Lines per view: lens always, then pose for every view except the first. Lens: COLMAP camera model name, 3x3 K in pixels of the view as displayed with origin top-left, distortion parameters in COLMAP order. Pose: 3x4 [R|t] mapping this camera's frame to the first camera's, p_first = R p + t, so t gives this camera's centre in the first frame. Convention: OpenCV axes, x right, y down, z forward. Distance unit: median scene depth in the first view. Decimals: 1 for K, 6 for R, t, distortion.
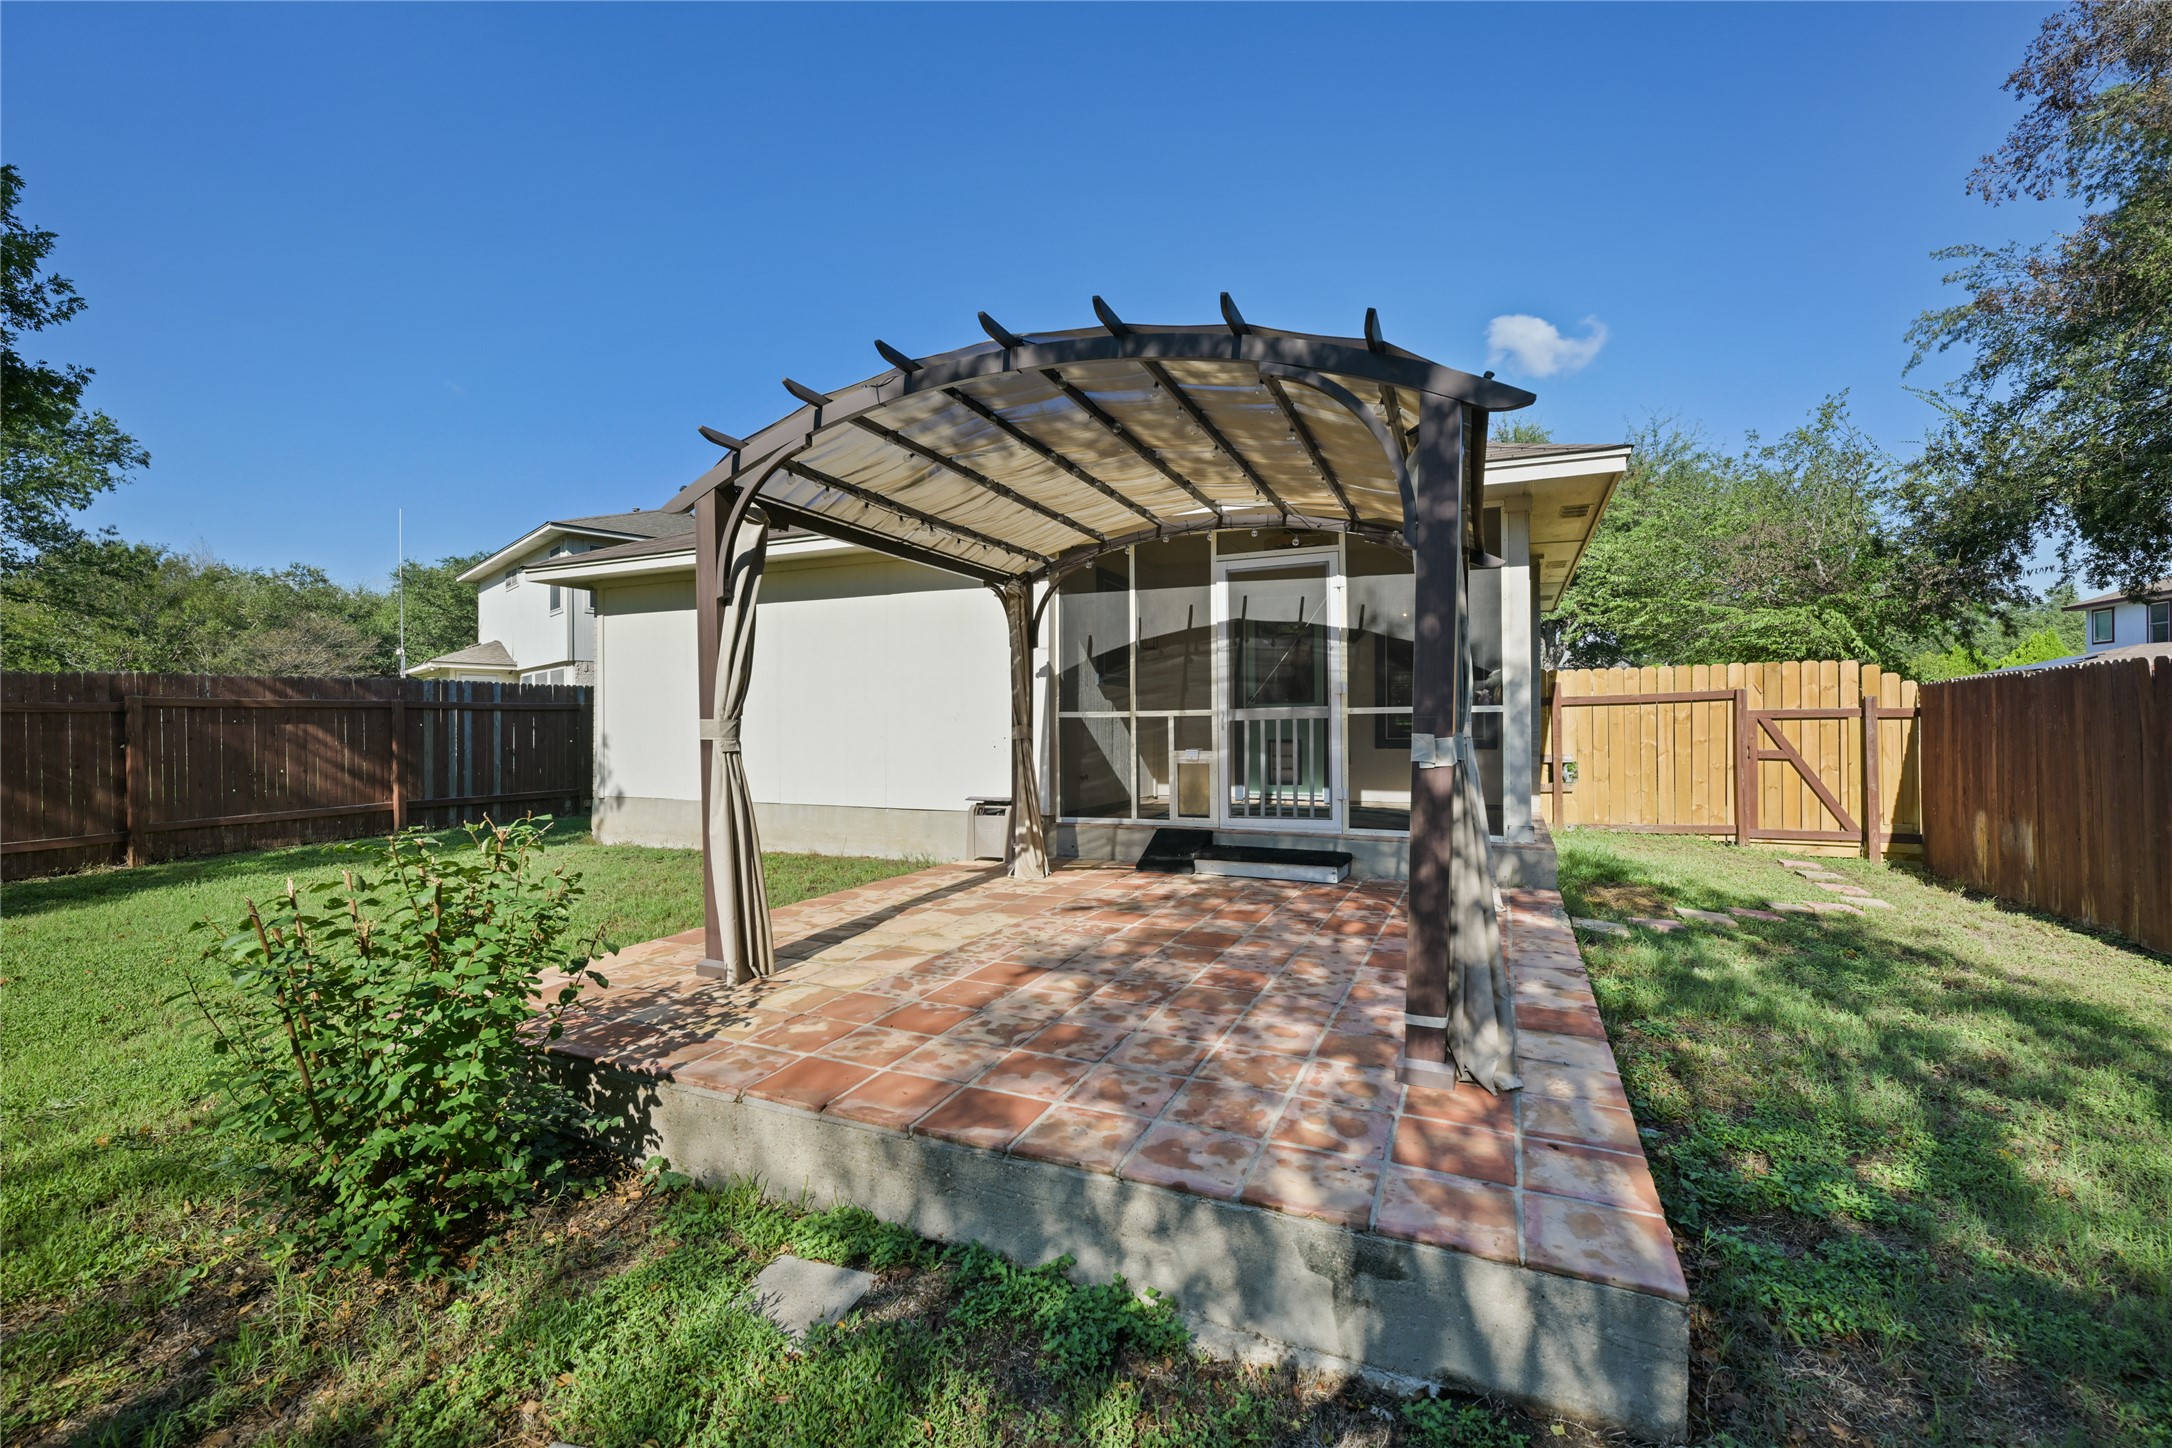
lens RADIAL K [[918.7, 0, 1082.5], [0, 918.7, 729.2], [0, 0, 1]] dist [-0.009744, 0.000685]
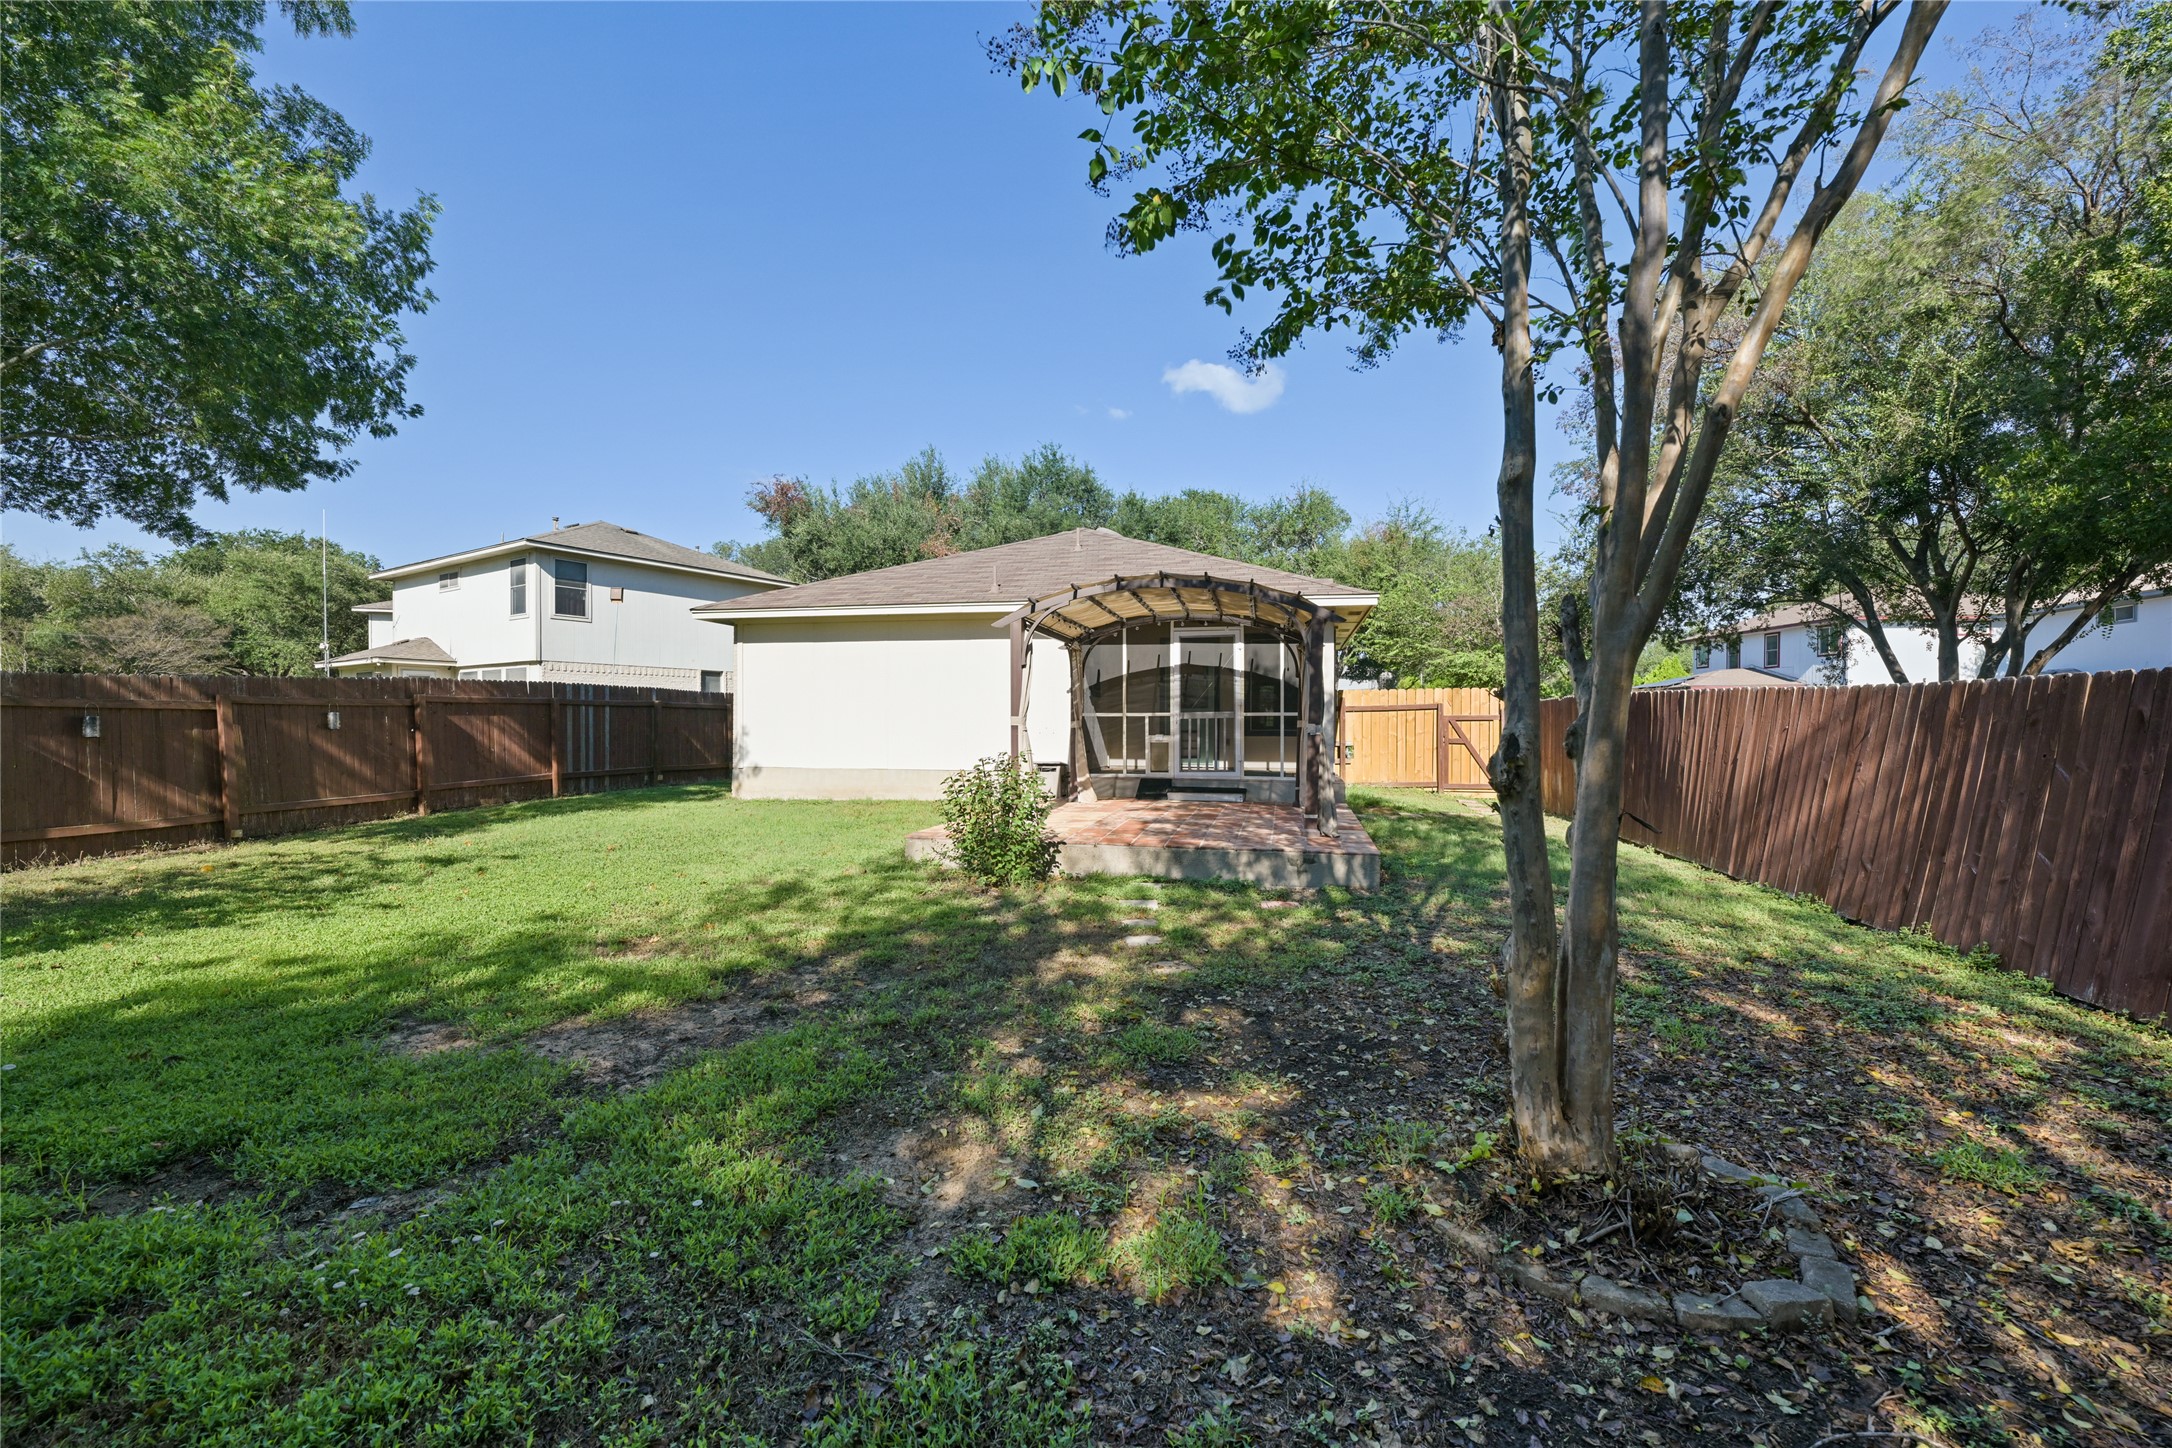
lens RADIAL K [[918.7, 0, 1087.8], [0, 918.7, 716.2], [0, 0, 1]] dist [-0.009744, 0.000685]
pose [[0.976959, 0.008987, 0.213239, -0.405546], [-0.006508, 0.999903, -0.012323, 0.008867], [-0.213329, 0.010652, 0.976922, -0.736779]]
